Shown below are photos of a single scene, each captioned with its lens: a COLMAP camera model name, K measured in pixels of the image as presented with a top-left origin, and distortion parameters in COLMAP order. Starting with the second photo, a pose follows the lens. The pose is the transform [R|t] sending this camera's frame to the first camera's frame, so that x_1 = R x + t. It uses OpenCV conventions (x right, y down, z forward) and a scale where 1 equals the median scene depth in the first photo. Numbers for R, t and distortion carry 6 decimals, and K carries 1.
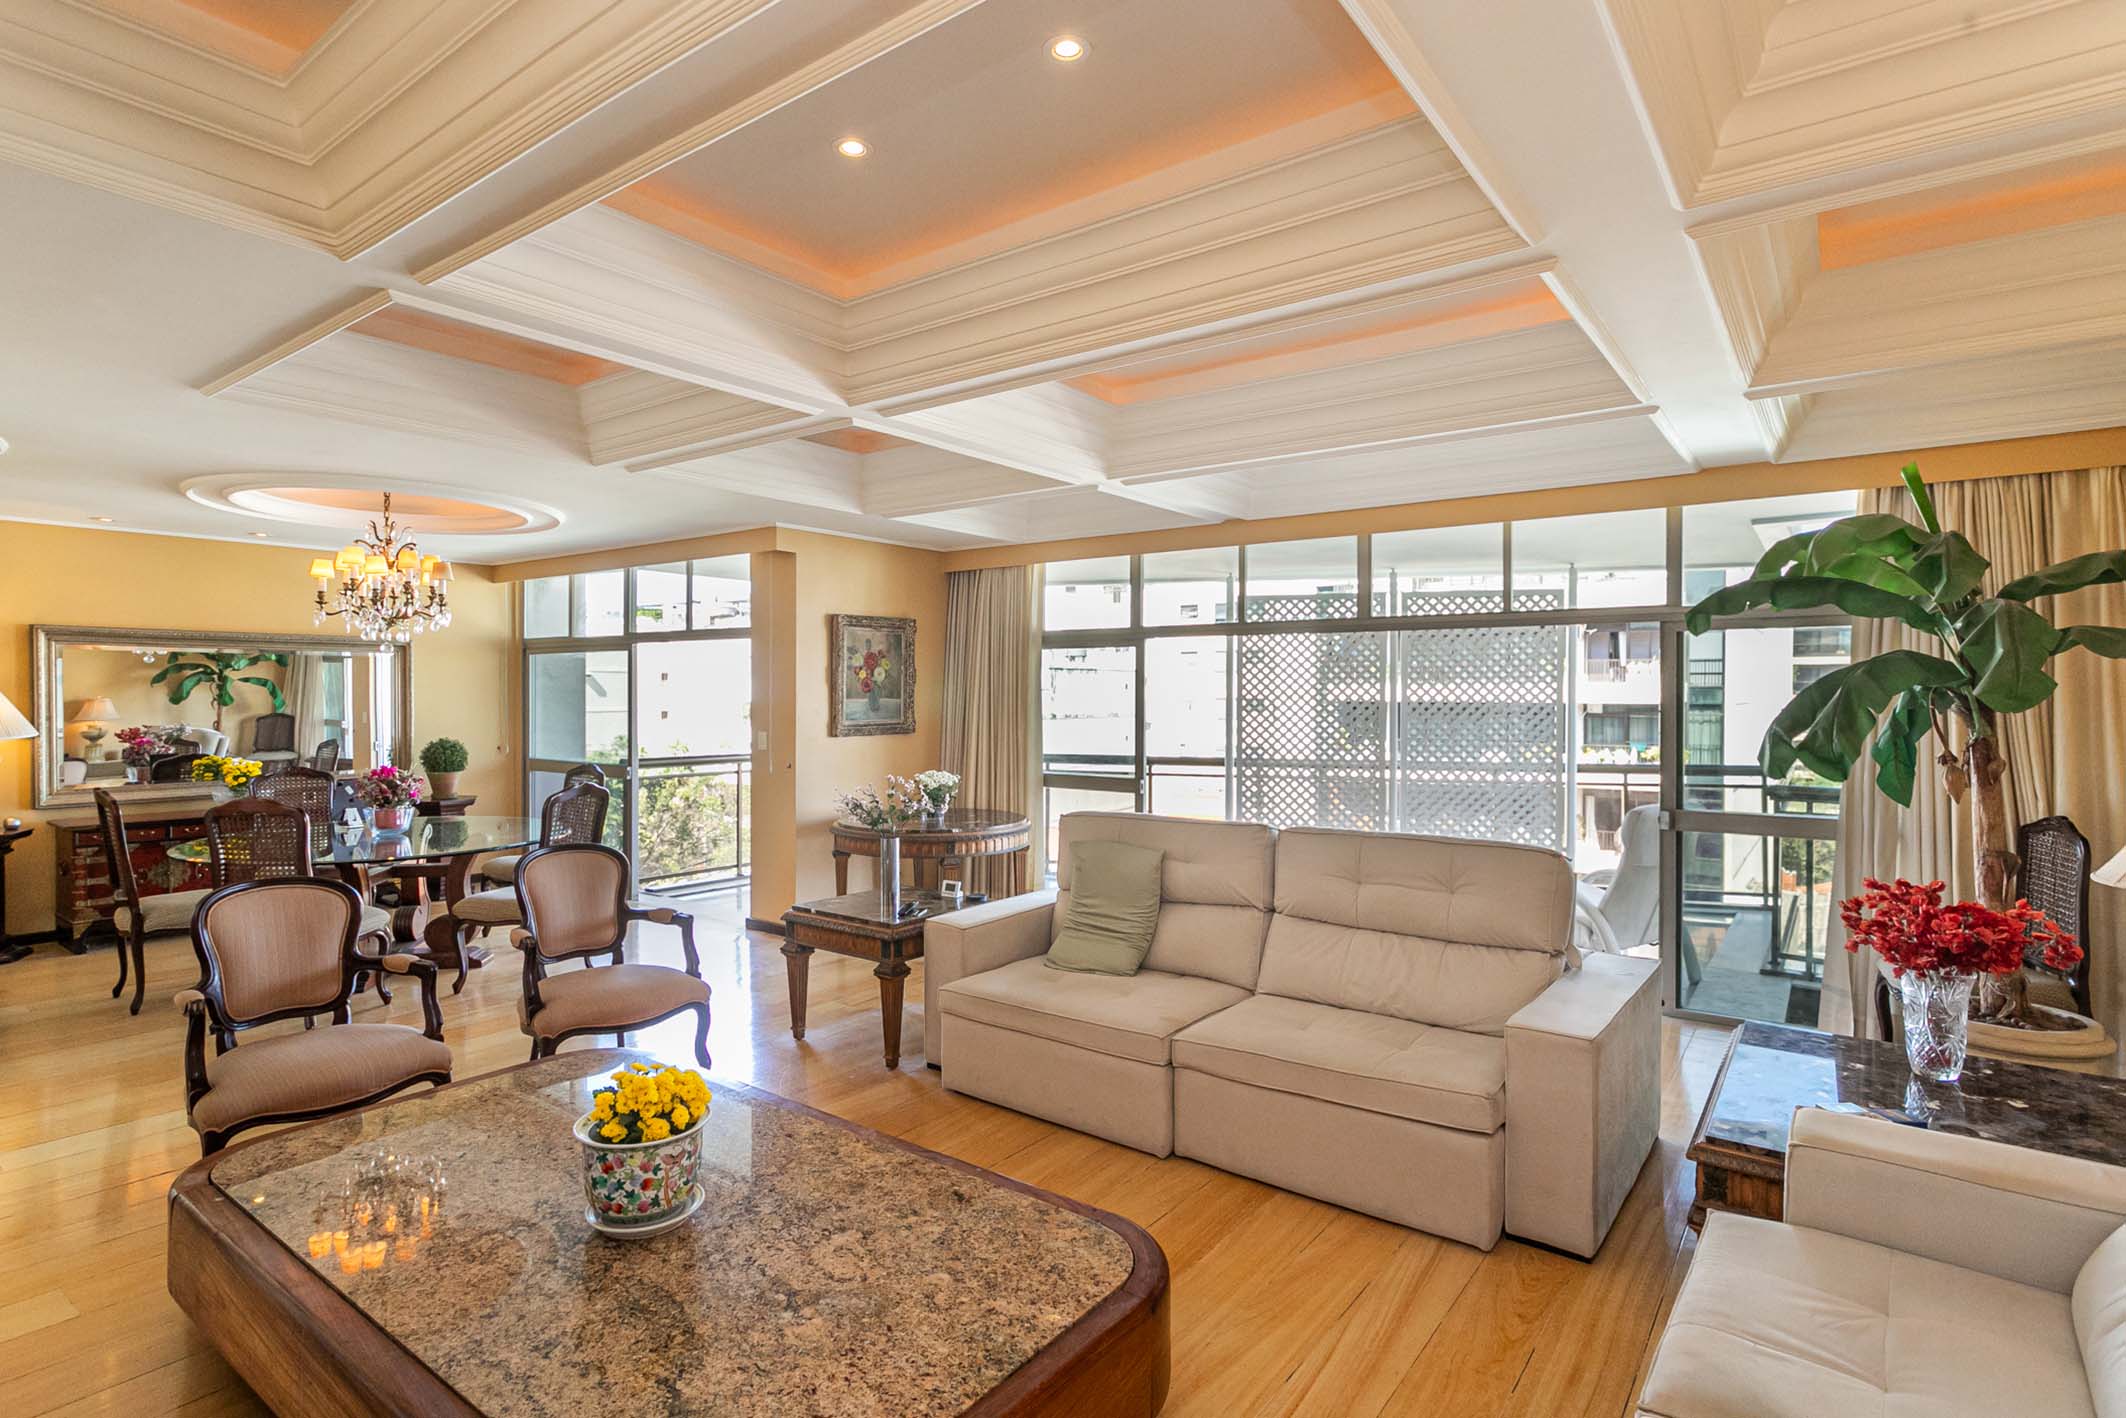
lens RADIAL K [[1020.8, 0, 1084.3], [0, 1020.8, 707.5], [0, 0, 1]] dist [-0.001369, 0.002220]
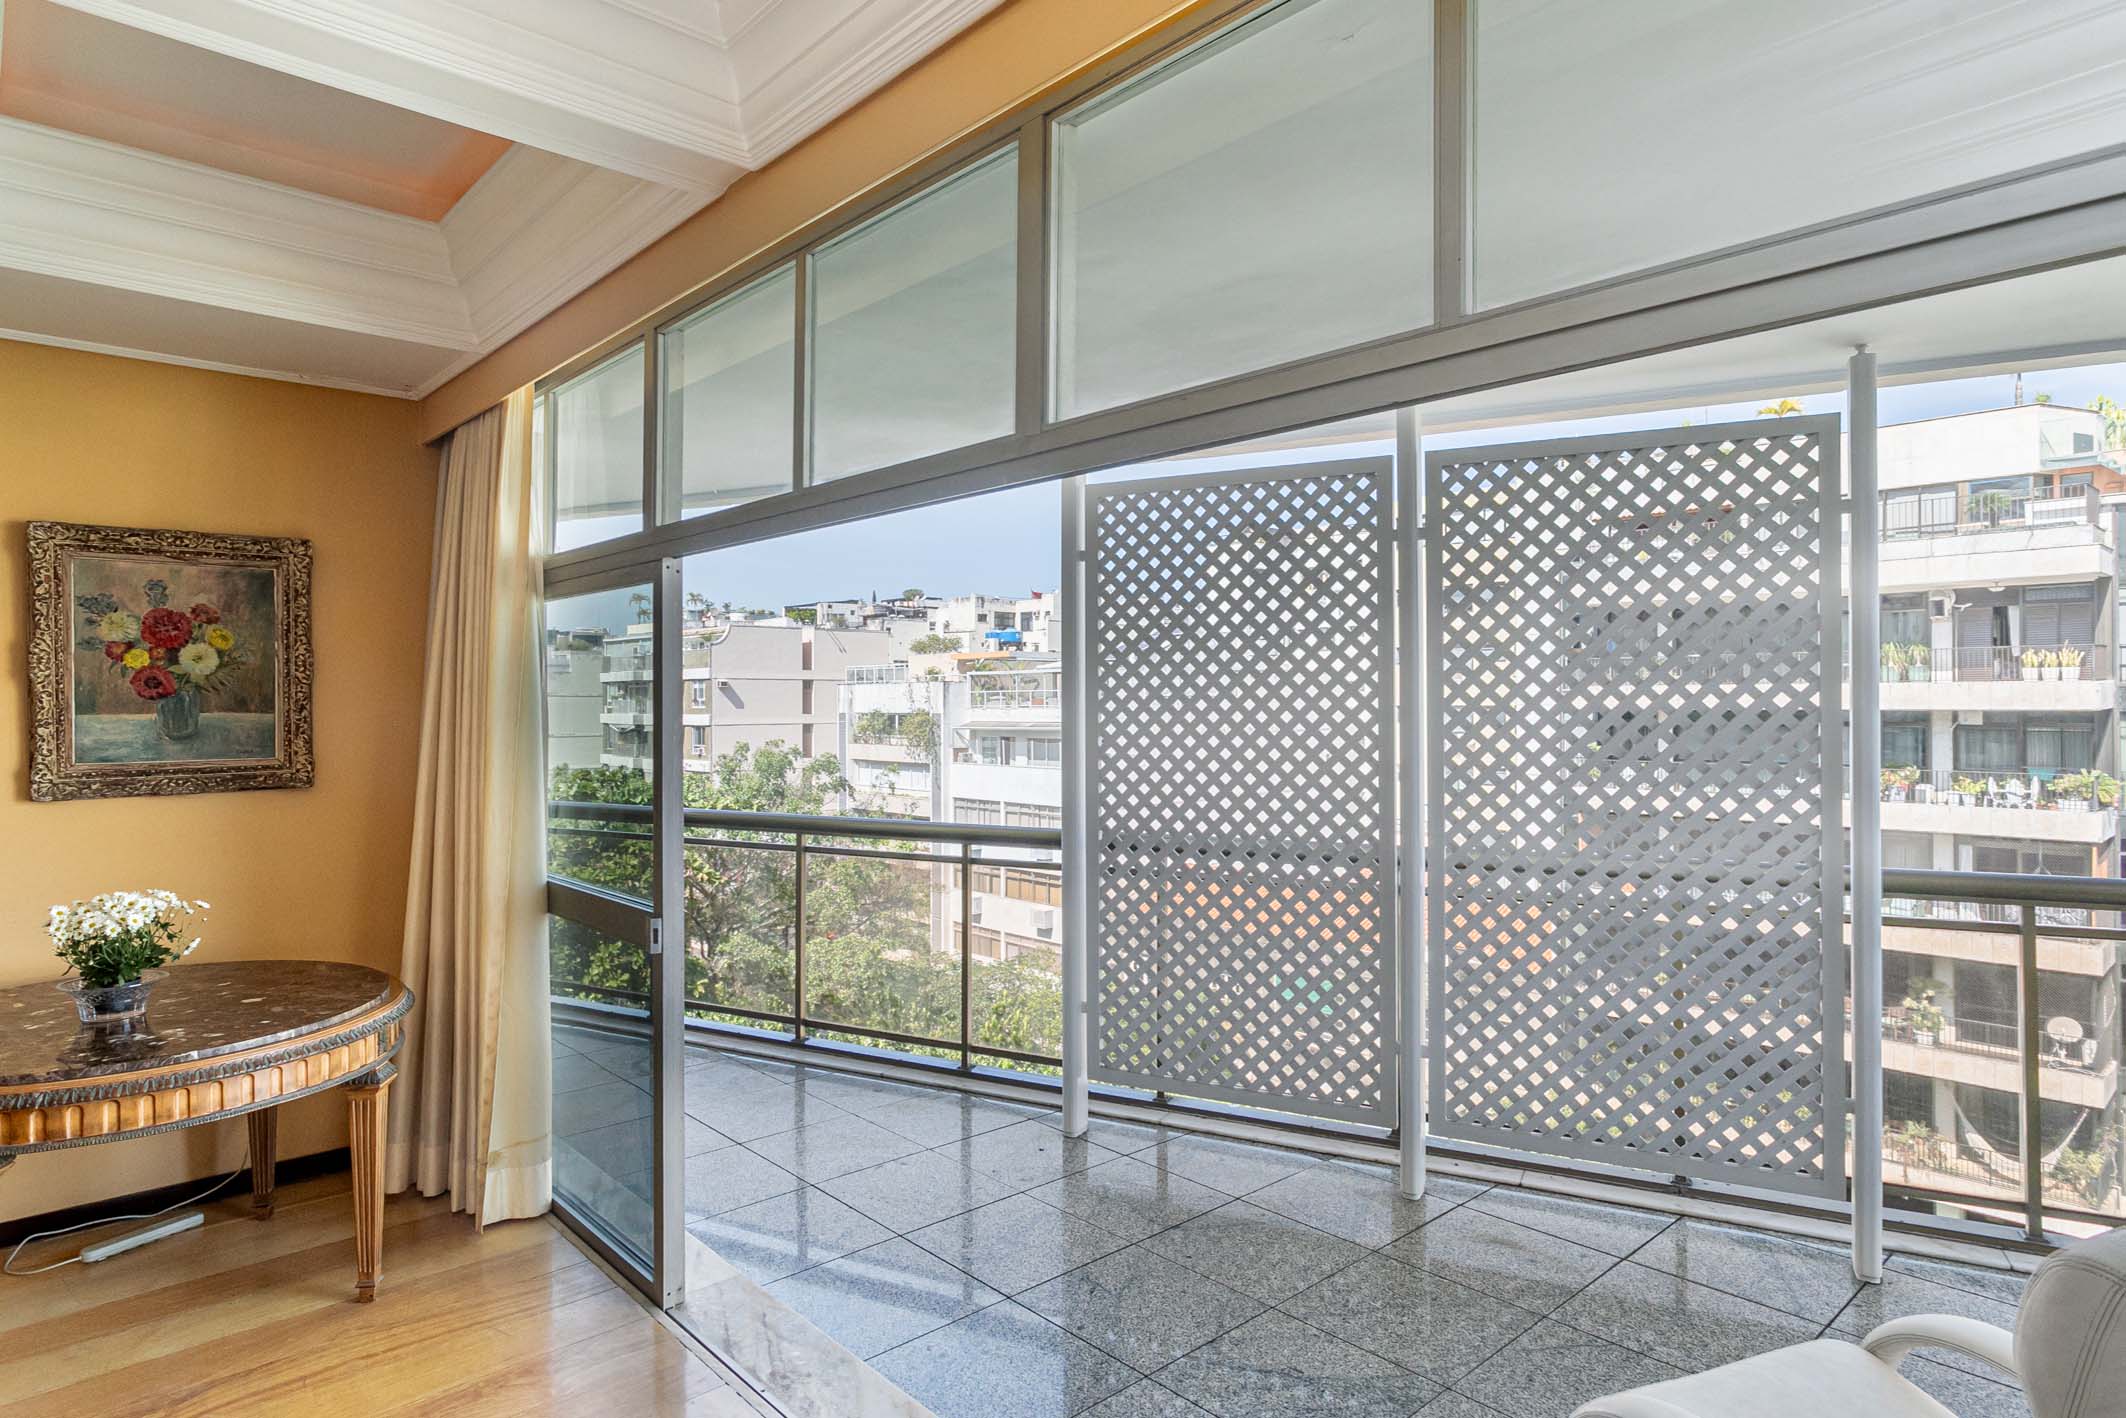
lens RADIAL K [[1150.7, 0, 1084.0], [0, 1150.7, 698.8], [0, 0, 1]] dist [-0.003910, 0.001298]
pose [[0.981481, -0.005700, -0.191476, 0.964674], [0.002548, 0.999857, -0.016702, -0.018382], [0.191543, 0.015905, 0.981355, 1.945260]]
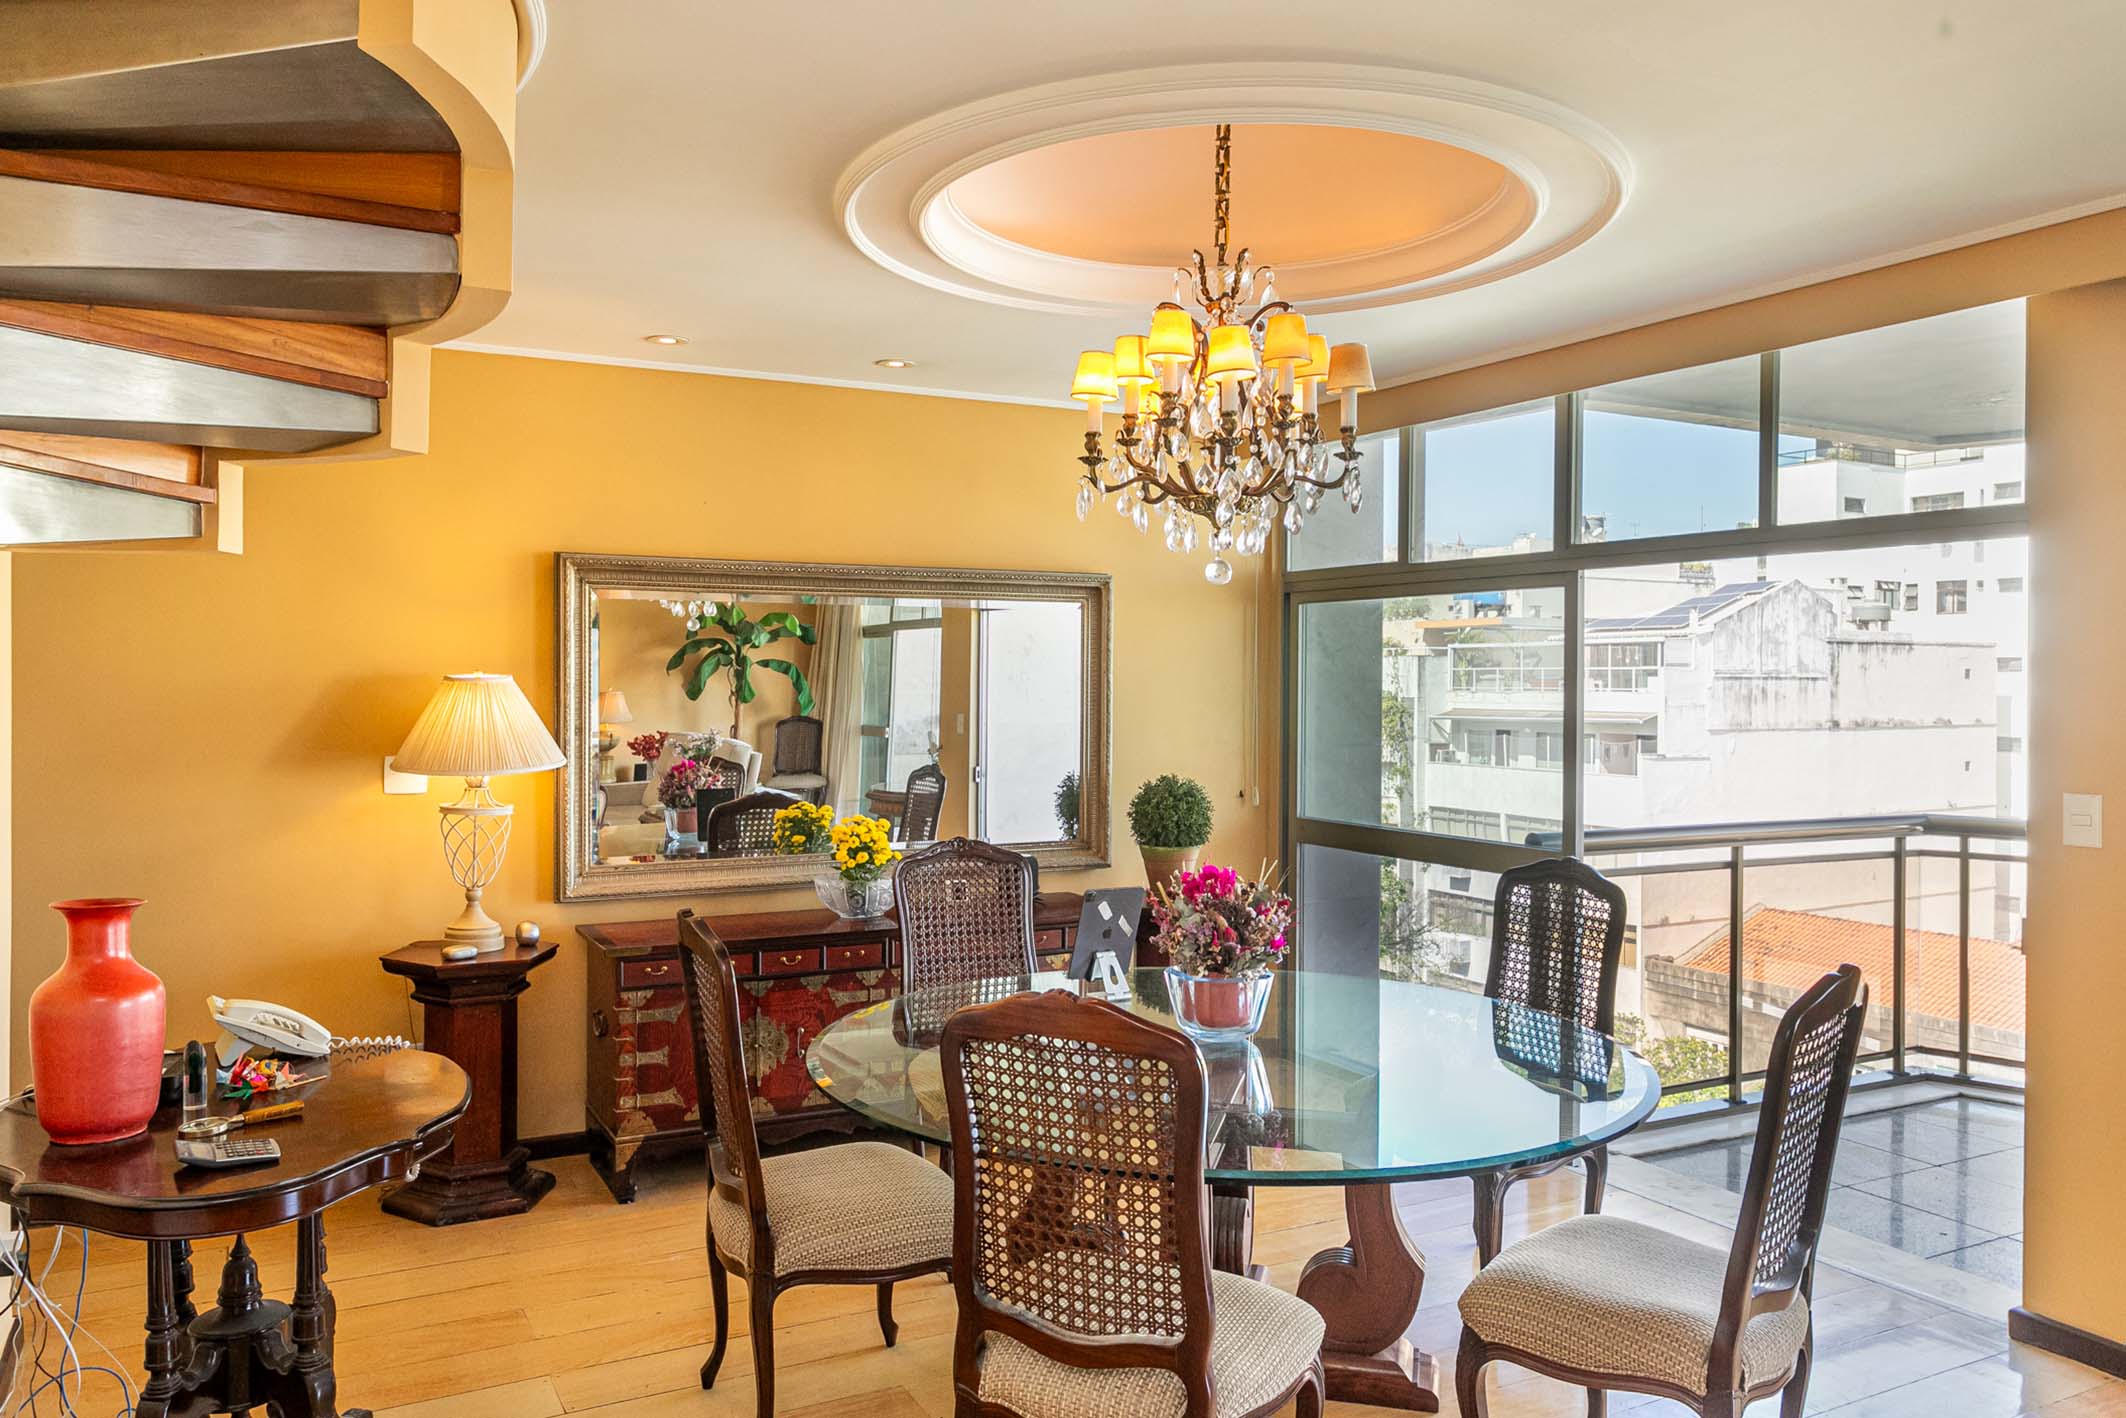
lens RADIAL K [[1548.4, 0, 1057.3], [0, 1548.4, 702.3], [0, 0, 1]] dist [-0.000487, 0.002864]
pose [[0.891561, 0.006583, -0.452854, -0.312581], [-0.007474, 0.999972, -0.000178, -0.004341], [0.452840, 0.003543, 0.891585, 0.289128]]
